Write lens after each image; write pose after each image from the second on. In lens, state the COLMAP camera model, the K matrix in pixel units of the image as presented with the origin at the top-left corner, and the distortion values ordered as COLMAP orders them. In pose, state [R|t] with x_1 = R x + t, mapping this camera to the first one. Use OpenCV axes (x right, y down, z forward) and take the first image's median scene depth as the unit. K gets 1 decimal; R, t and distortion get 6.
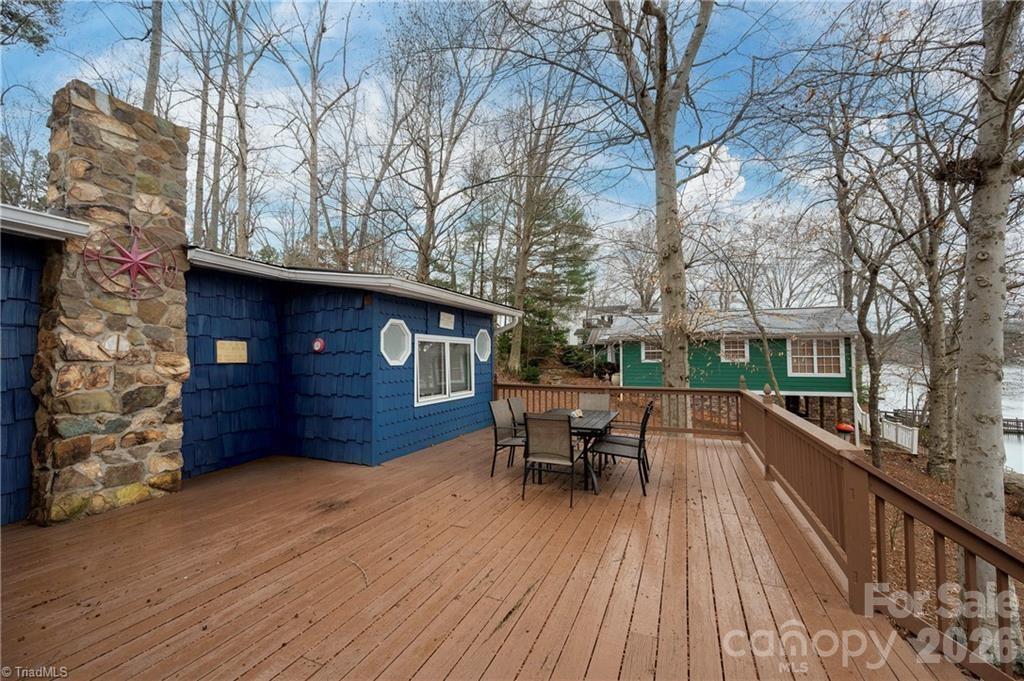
lens RADIAL K [[403.2, 0, 515.9], [0, 403.2, 342.6], [0, 0, 1]] dist [-0.000145, -0.000183]
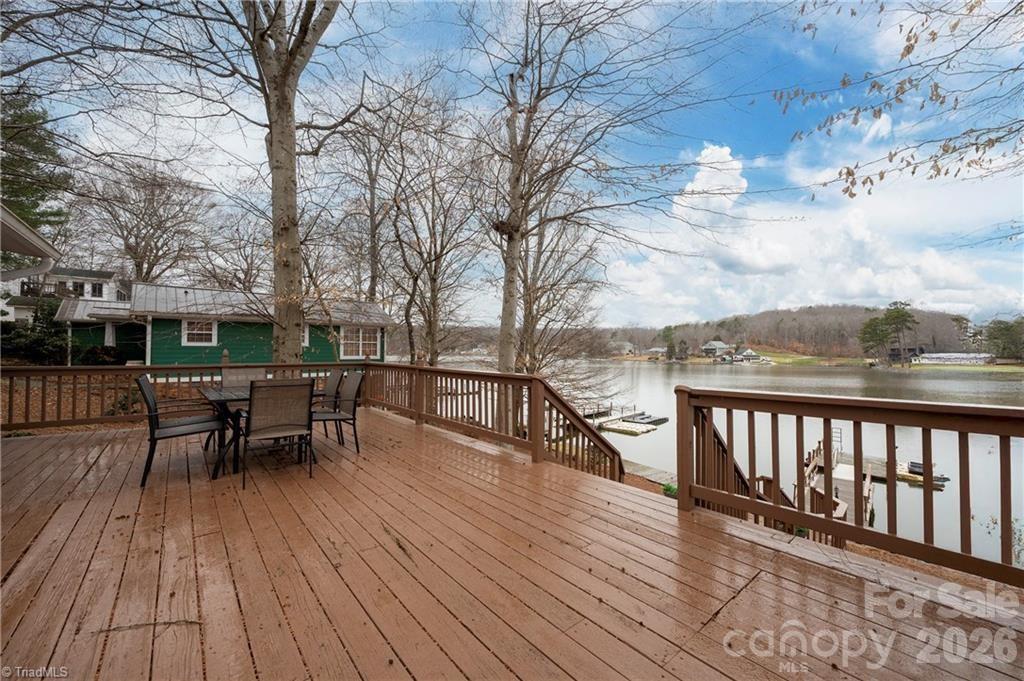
lens RADIAL K [[401.0, 0, 519.1], [0, 401.0, 341.4], [0, 0, 1]] dist [0.000681, -0.000101]
pose [[0.452439, 0.022110, 0.891521, -0.206161], [-0.039122, 0.999222, -0.004927, 0.036107], [-0.890937, -0.032648, 0.452952, 0.072344]]
